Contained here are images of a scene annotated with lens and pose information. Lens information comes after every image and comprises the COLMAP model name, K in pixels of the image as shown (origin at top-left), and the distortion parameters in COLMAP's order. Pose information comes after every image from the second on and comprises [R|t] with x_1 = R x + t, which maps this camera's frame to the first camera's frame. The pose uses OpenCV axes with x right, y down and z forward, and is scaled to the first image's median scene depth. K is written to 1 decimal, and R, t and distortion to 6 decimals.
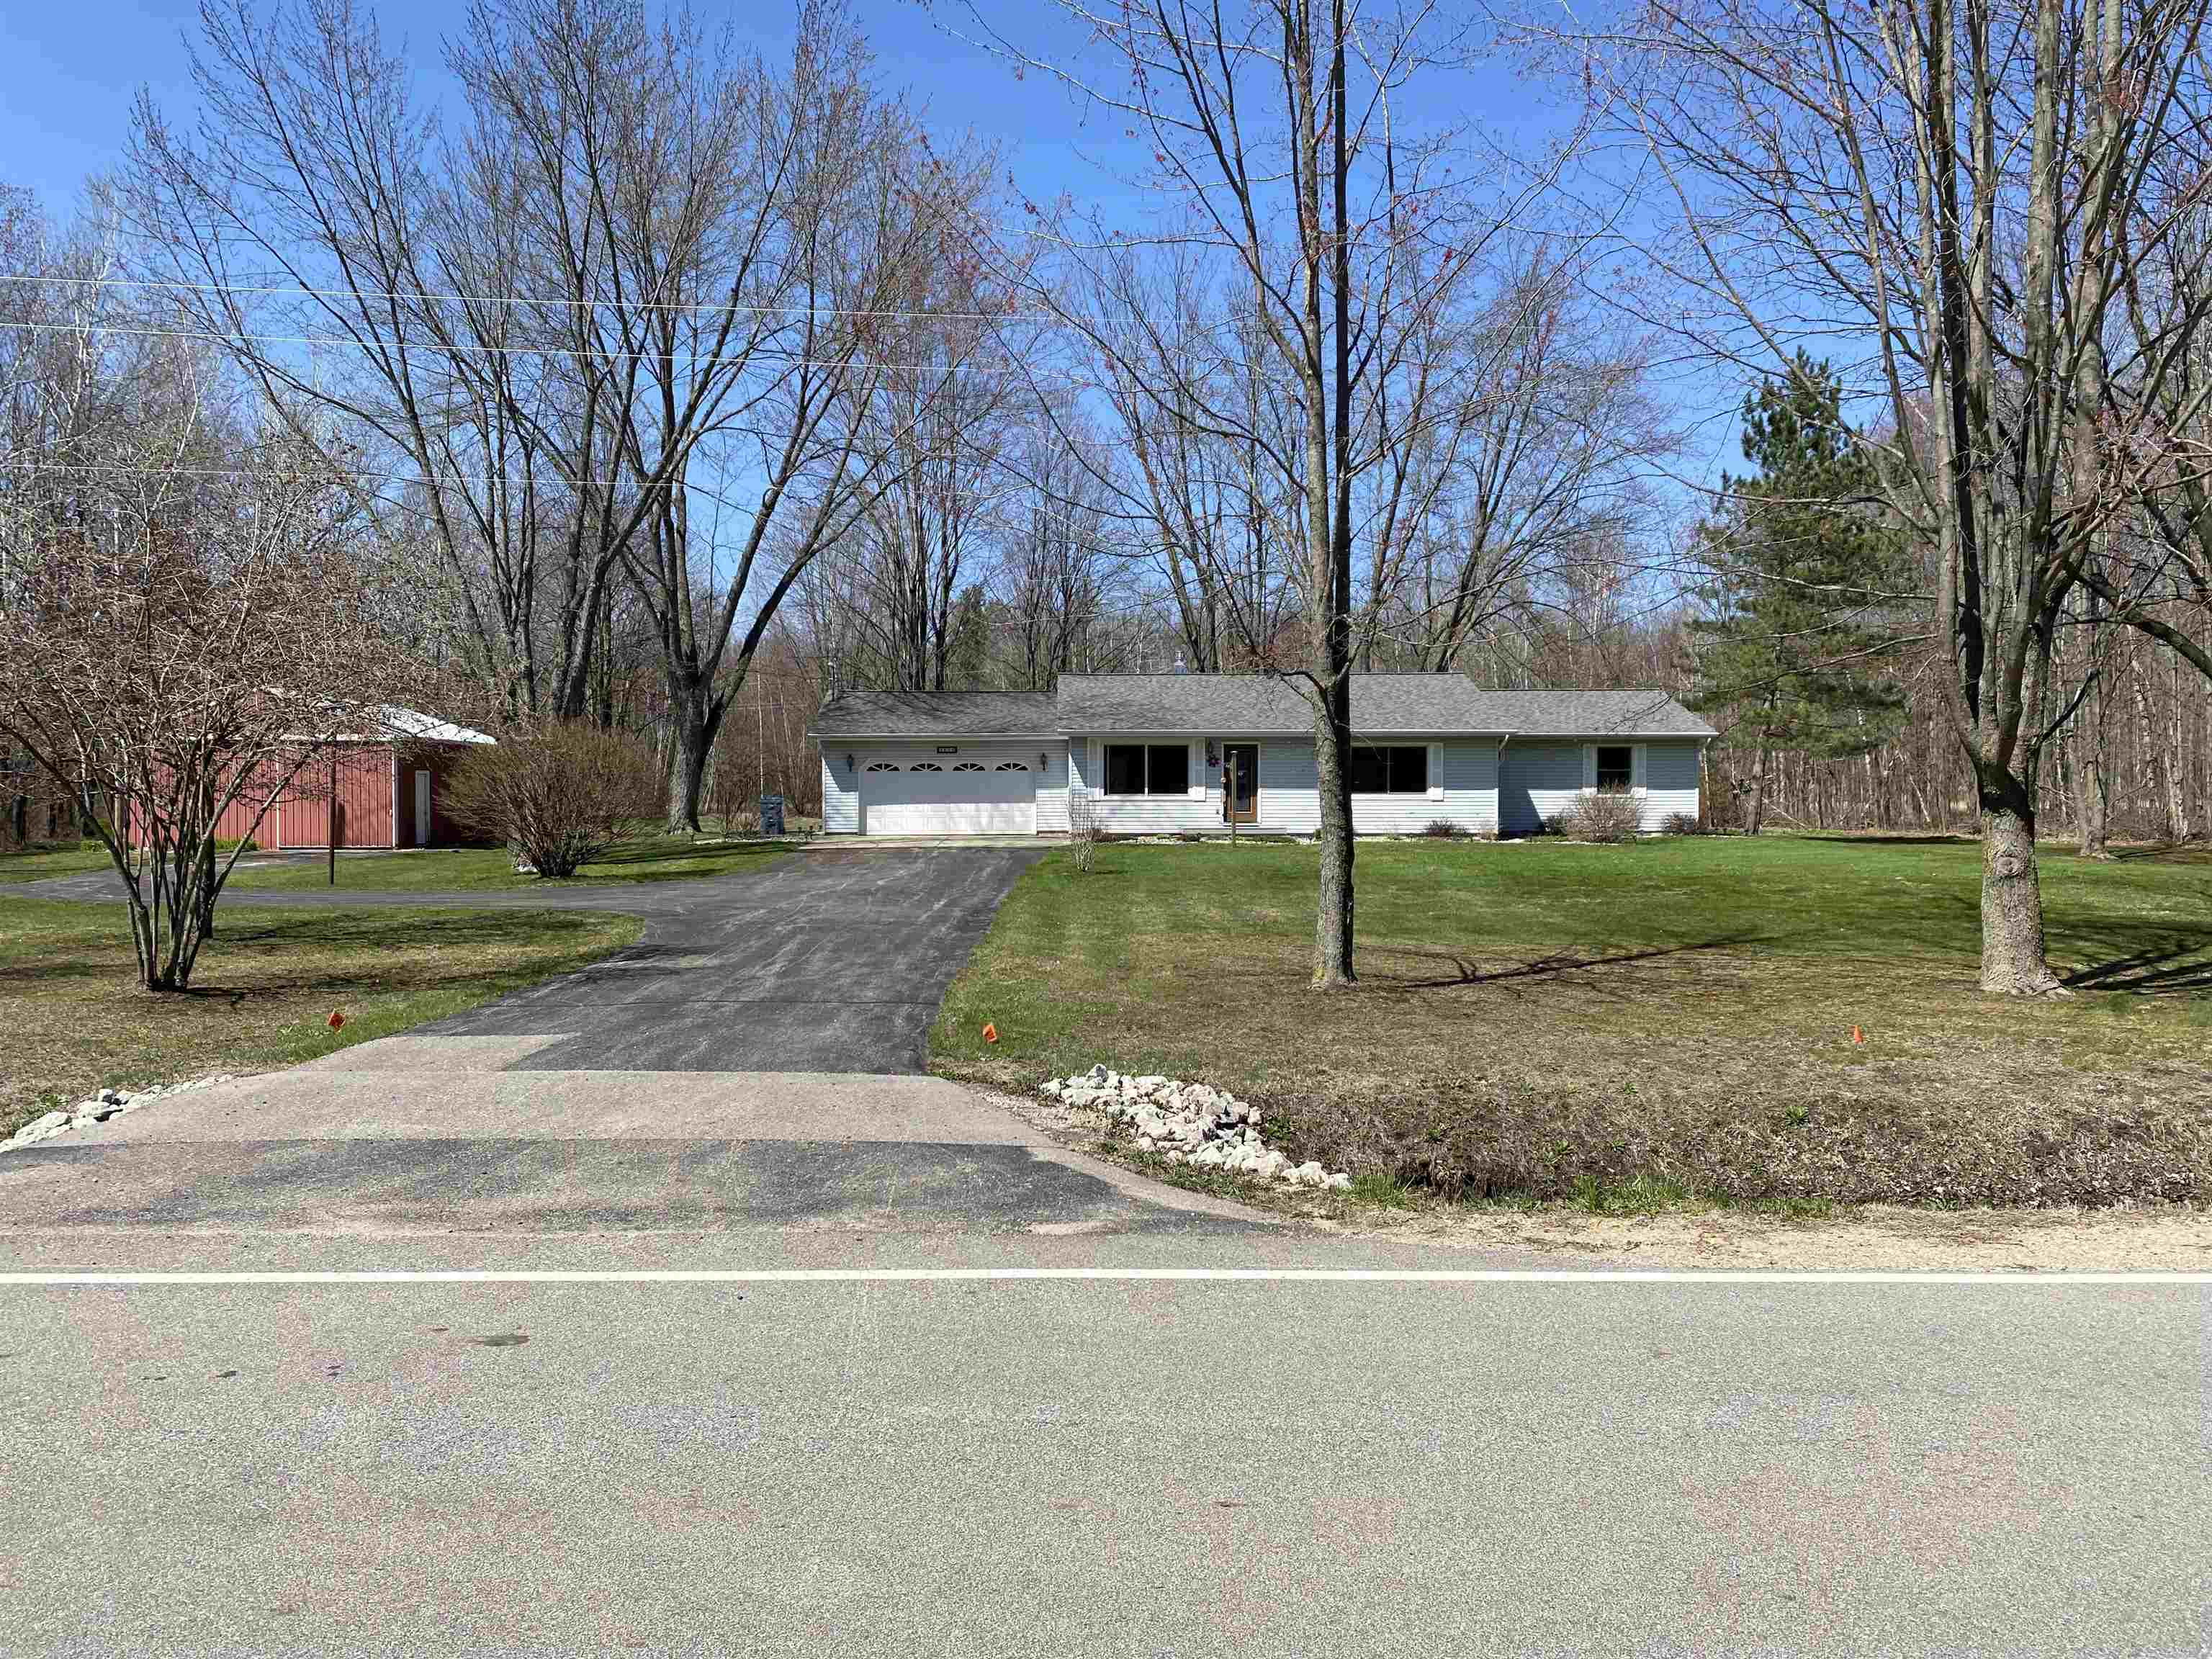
lens RADIAL K [[1703.4, 0, 1108.3], [0, 1703.4, 823.0], [0, 0, 1]] dist [-0.006212, -0.002713]
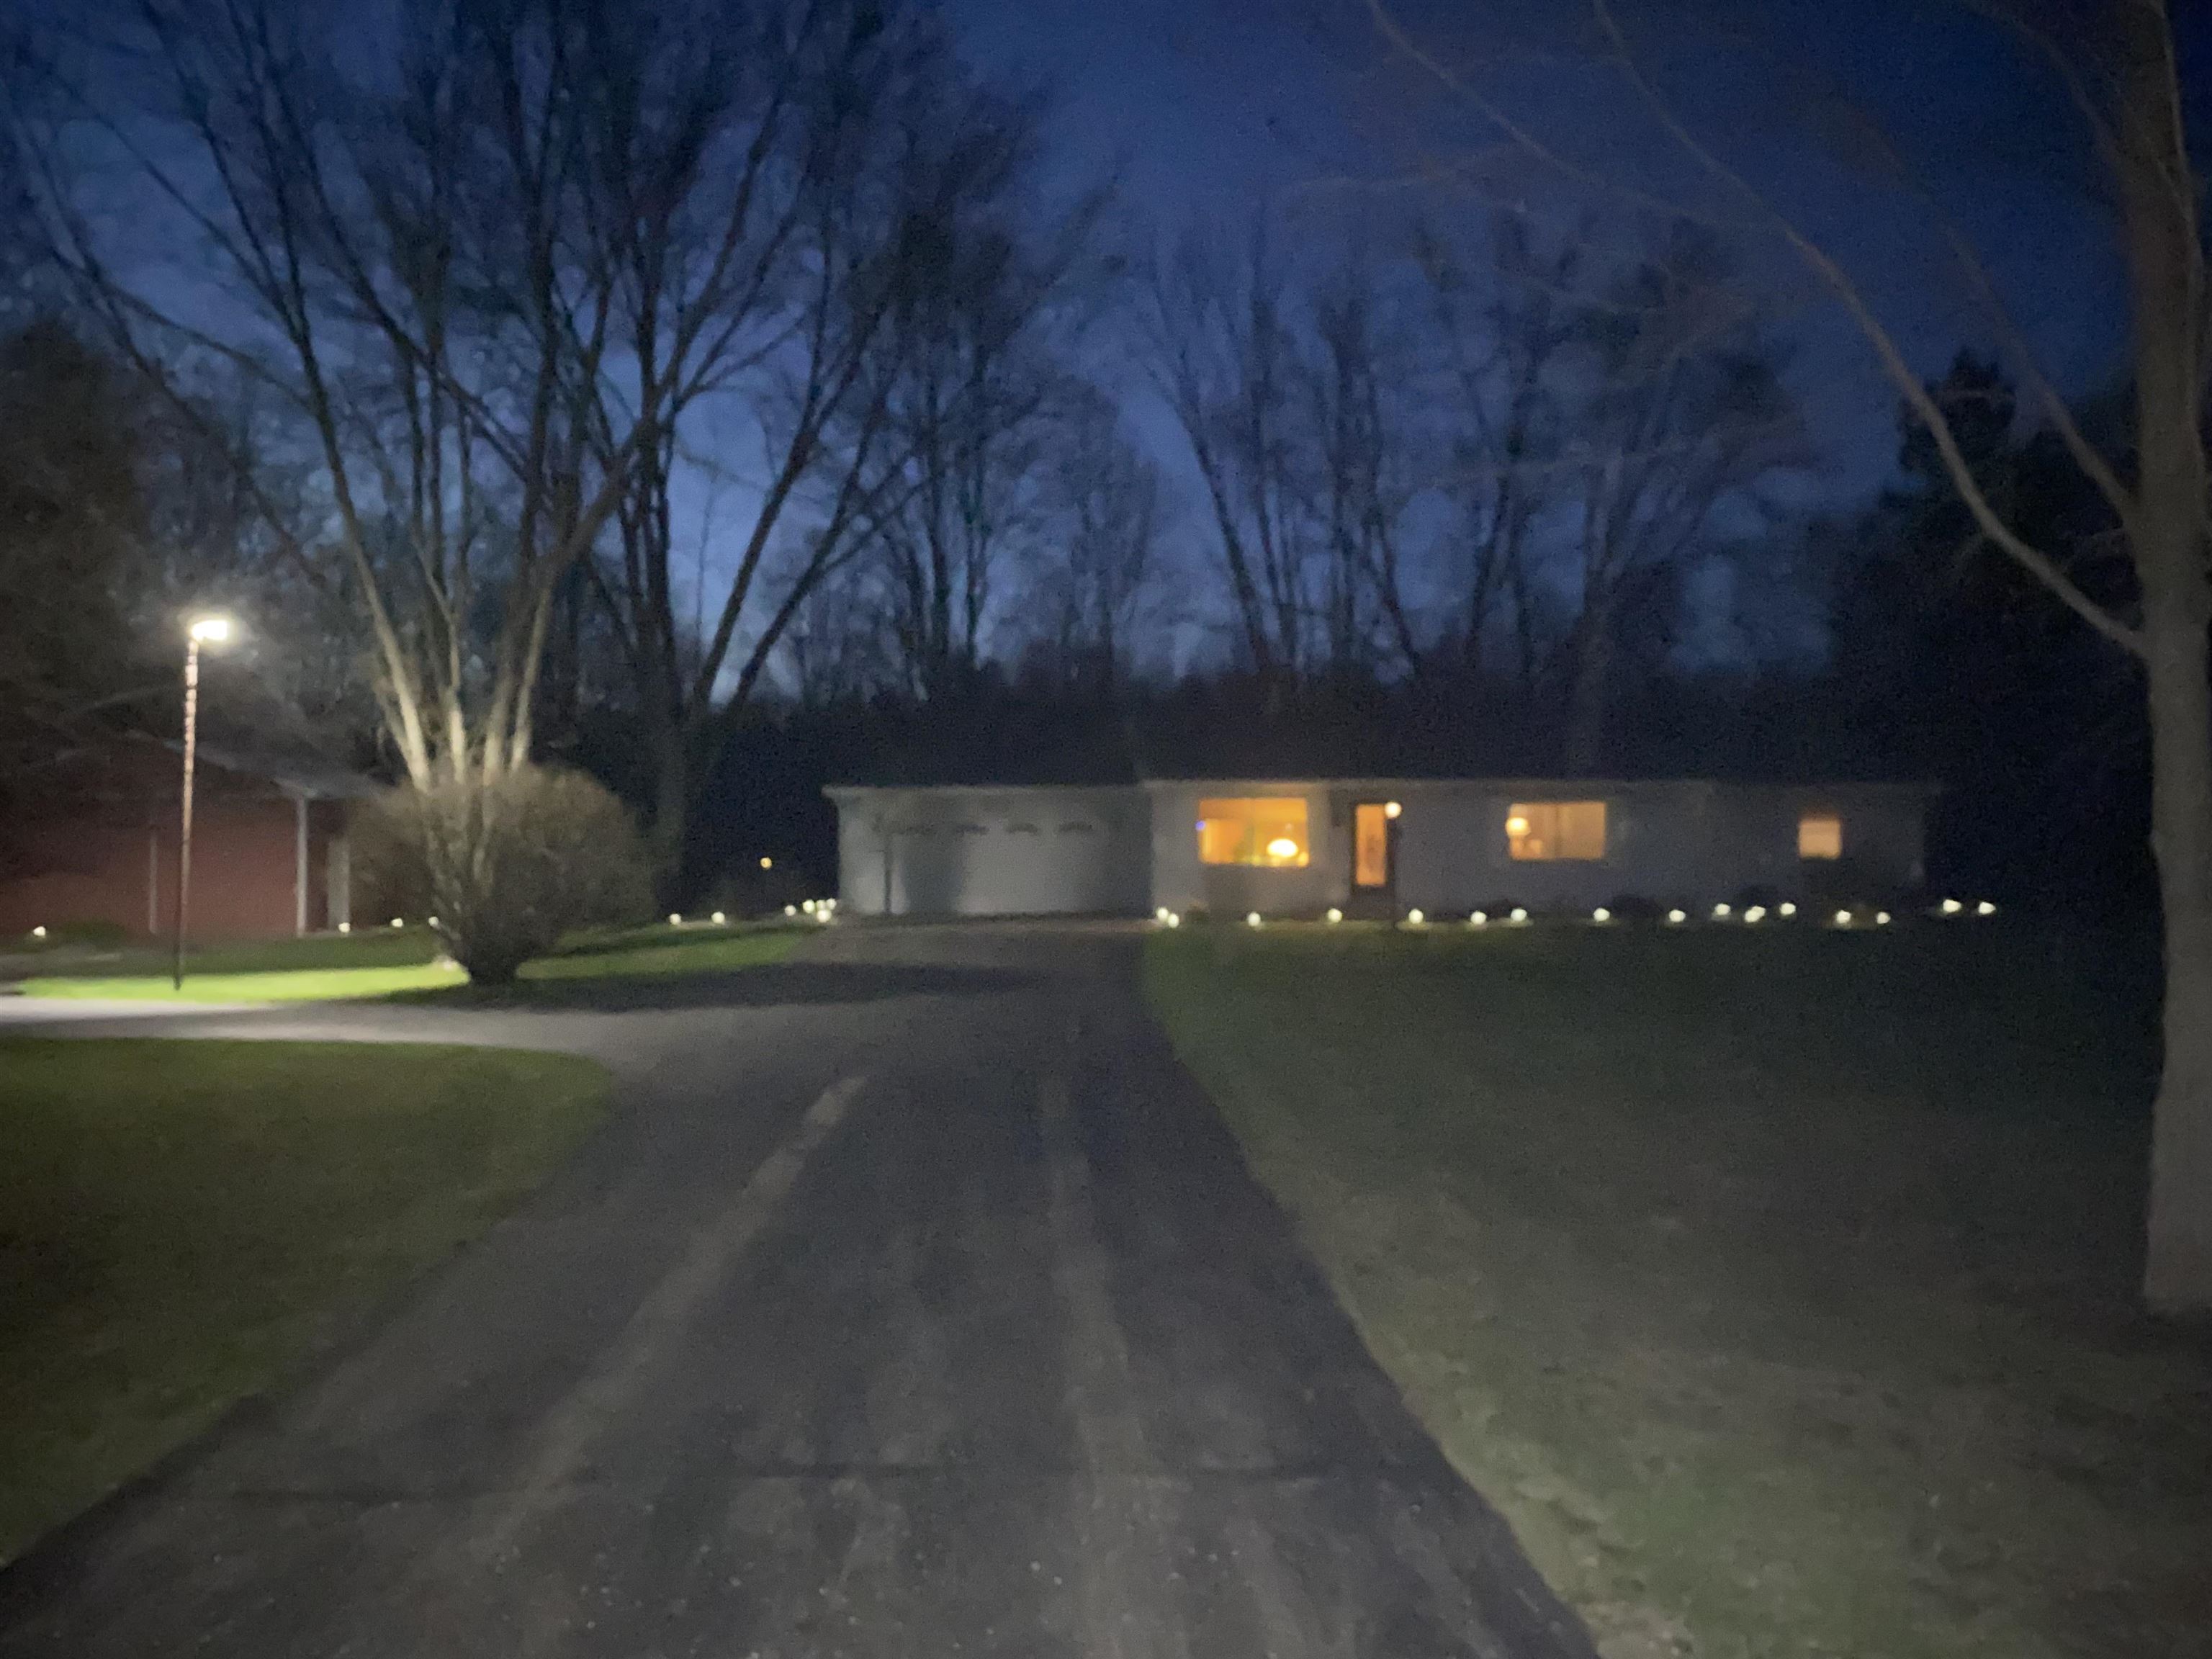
lens RADIAL K [[1703.4, 0, 1103.5], [0, 1703.4, 834.0], [0, 0, 1]] dist [-0.006212, -0.002713]
pose [[0.999893, -0.006280, 0.013234, -0.044235], [0.006748, 0.999343, -0.035615, -0.000837], [-0.013001, 0.035701, 0.999278, 0.160301]]
